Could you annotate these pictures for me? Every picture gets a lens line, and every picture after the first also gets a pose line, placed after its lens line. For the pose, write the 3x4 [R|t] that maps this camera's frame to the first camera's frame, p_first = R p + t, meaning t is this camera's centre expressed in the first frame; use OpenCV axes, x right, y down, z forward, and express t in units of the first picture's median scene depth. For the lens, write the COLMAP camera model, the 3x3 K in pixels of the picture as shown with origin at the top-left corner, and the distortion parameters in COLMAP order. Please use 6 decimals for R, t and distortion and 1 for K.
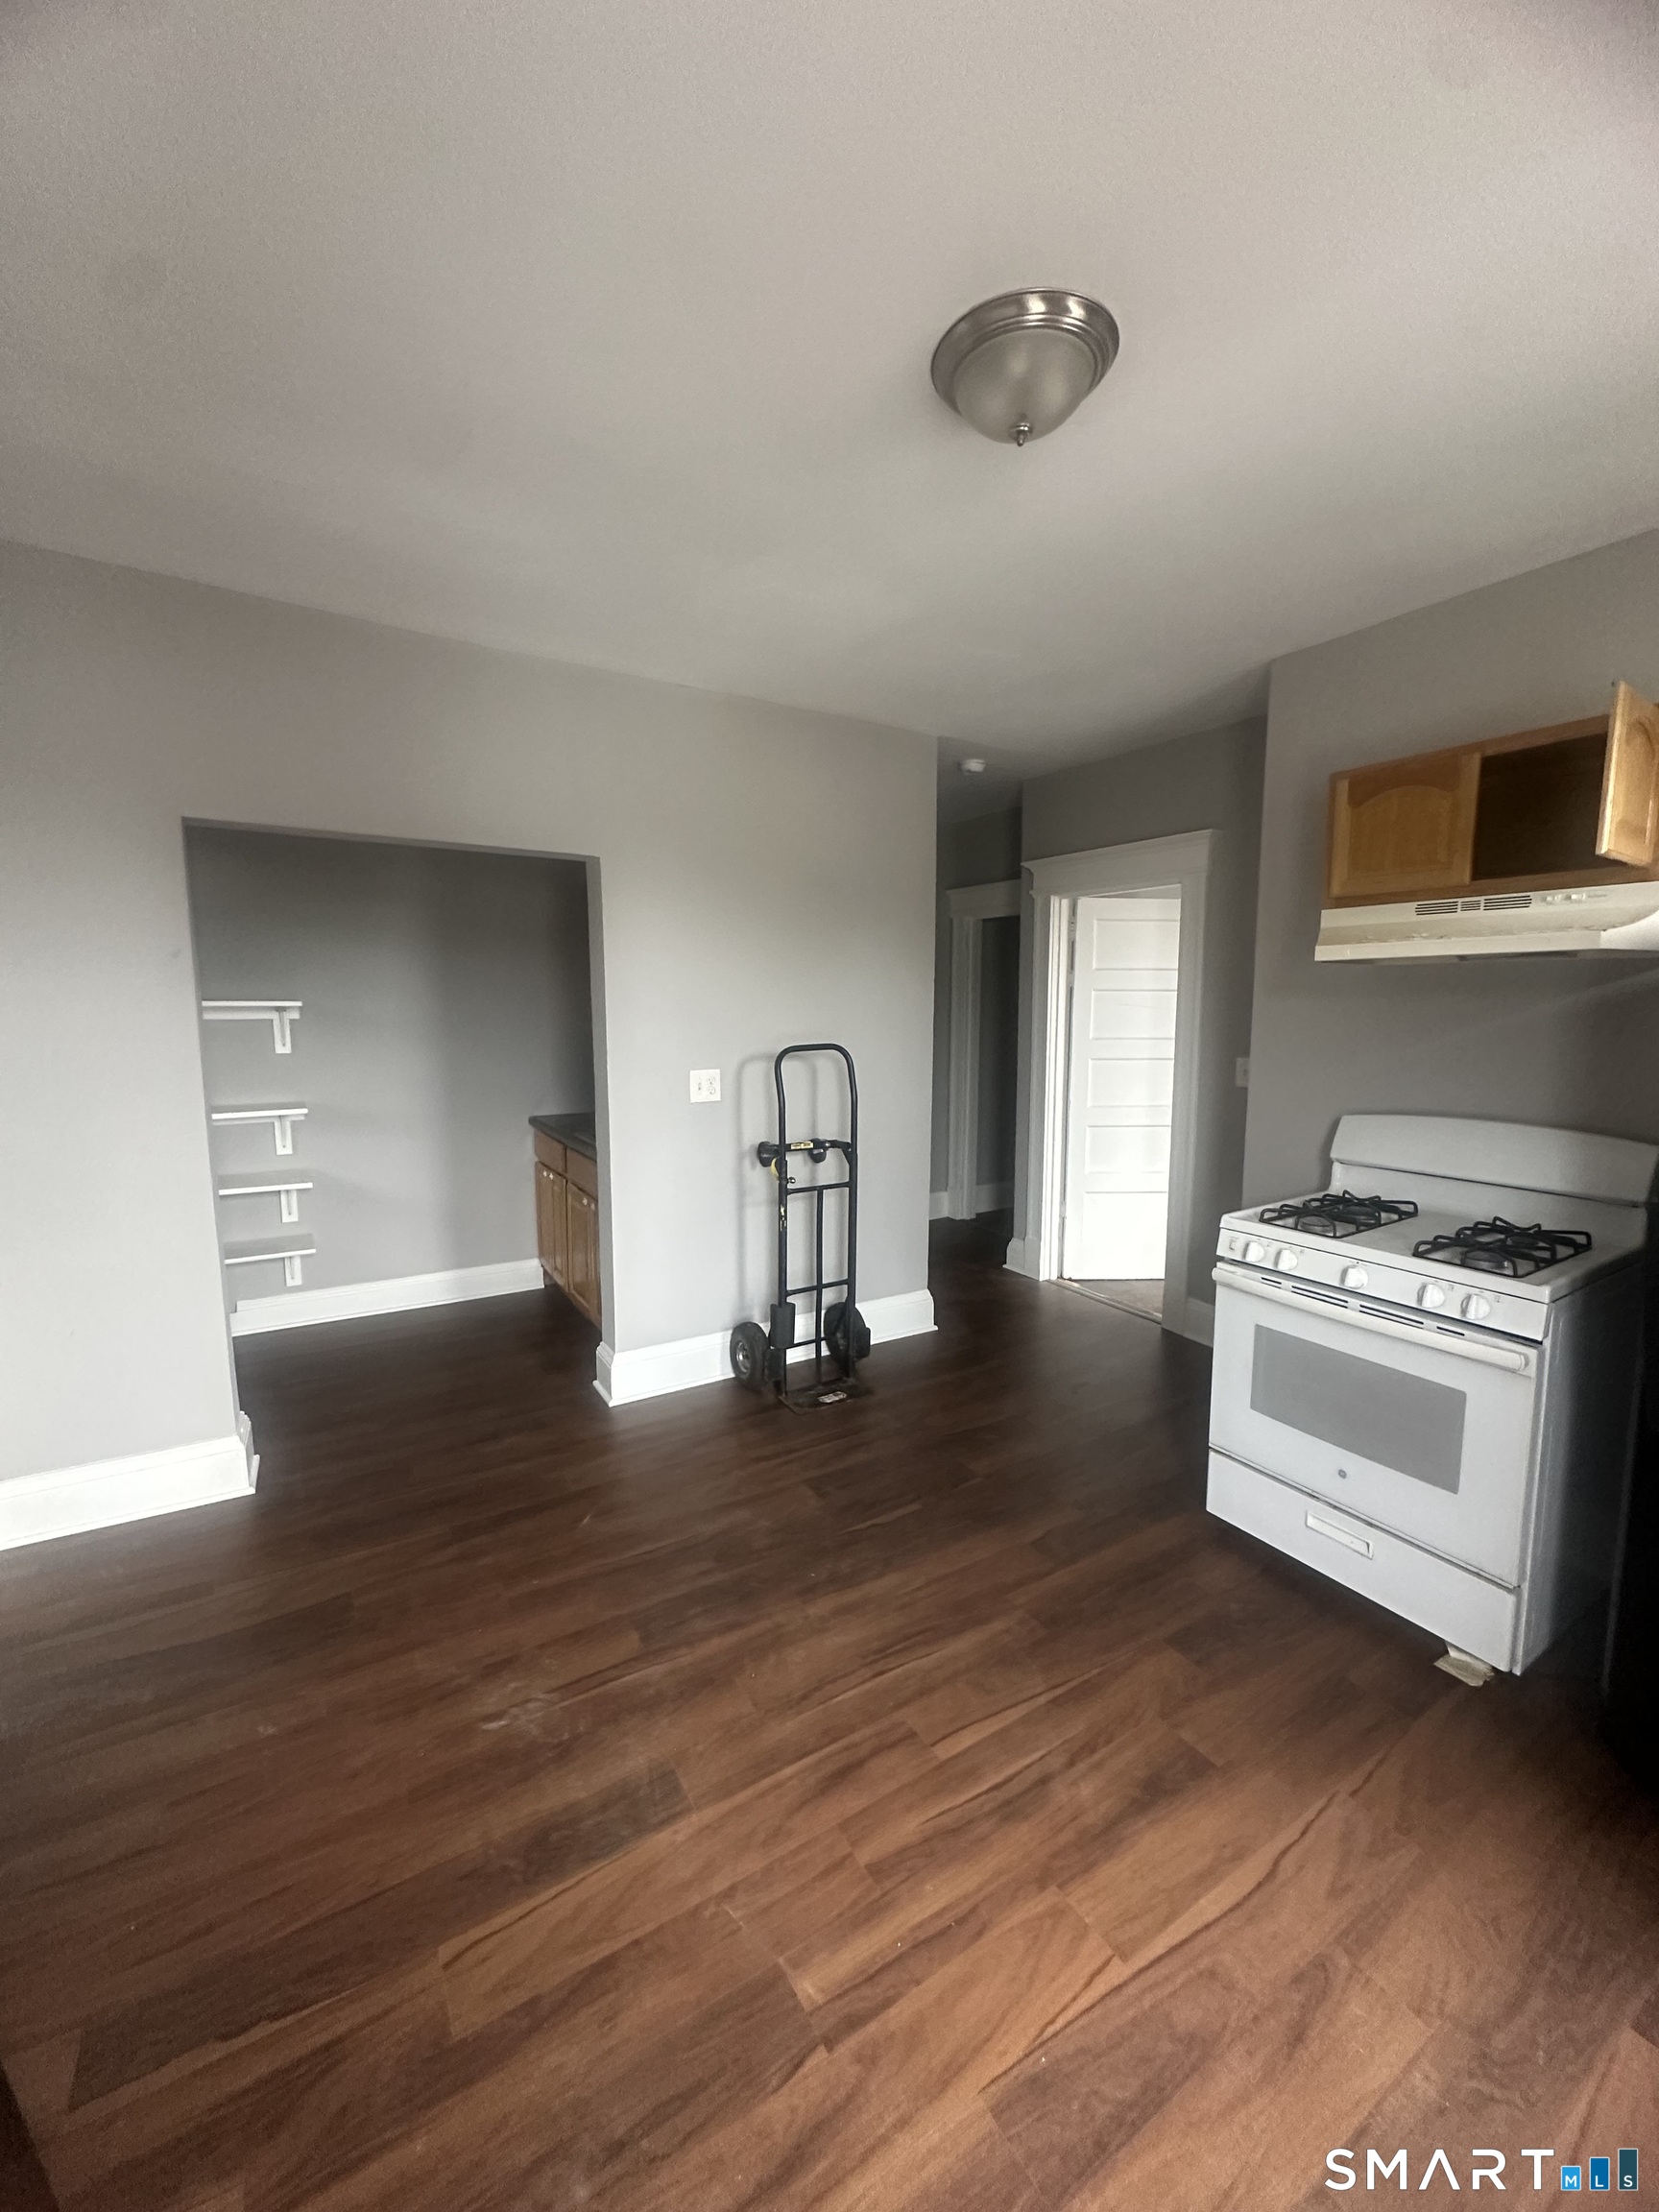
lens RADIAL K [[898.8, 0, 834.9], [0, 898.8, 1116.7], [0, 0, 1]] dist [0.015572, 0.000118]
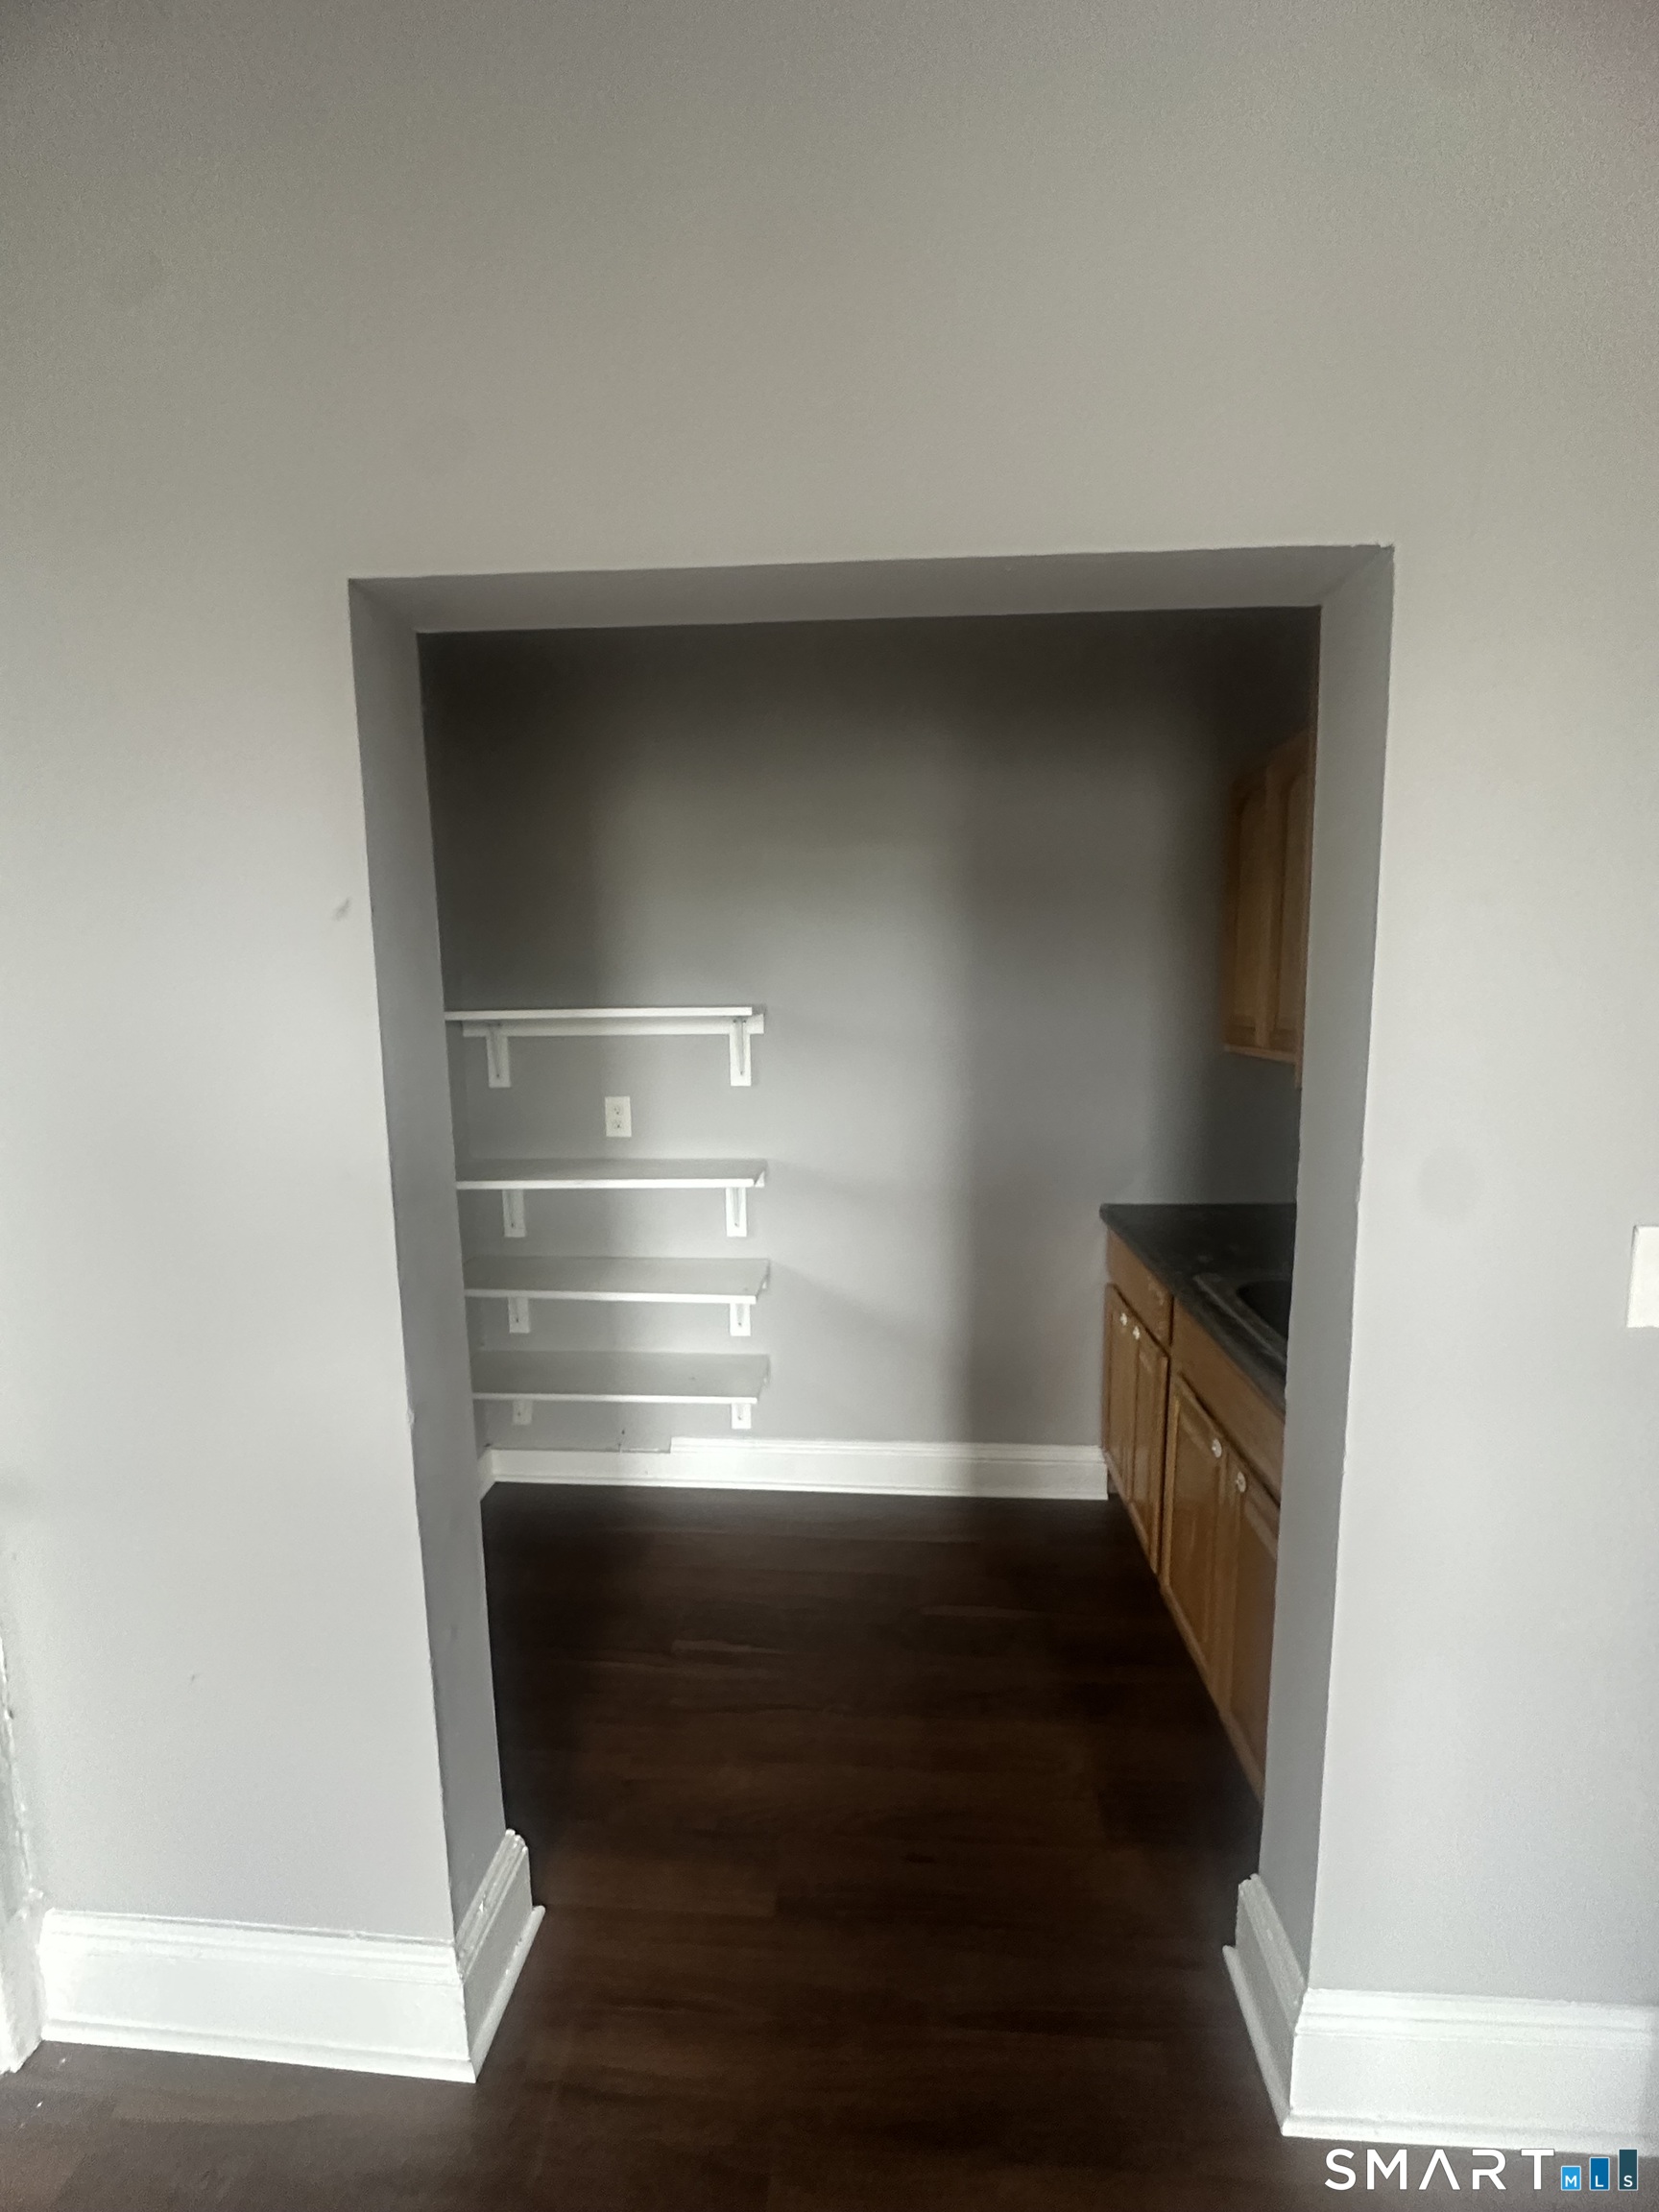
lens RADIAL K [[898.8, 0, 820.4], [0, 898.8, 1117.3], [0, 0, 1]] dist [0.015572, 0.000118]
pose [[0.809779, 0.064773, -0.583149, -0.181054], [-0.061370, 0.997787, 0.025609, -0.067876], [0.583517, 0.015050, 0.811962, 0.503445]]
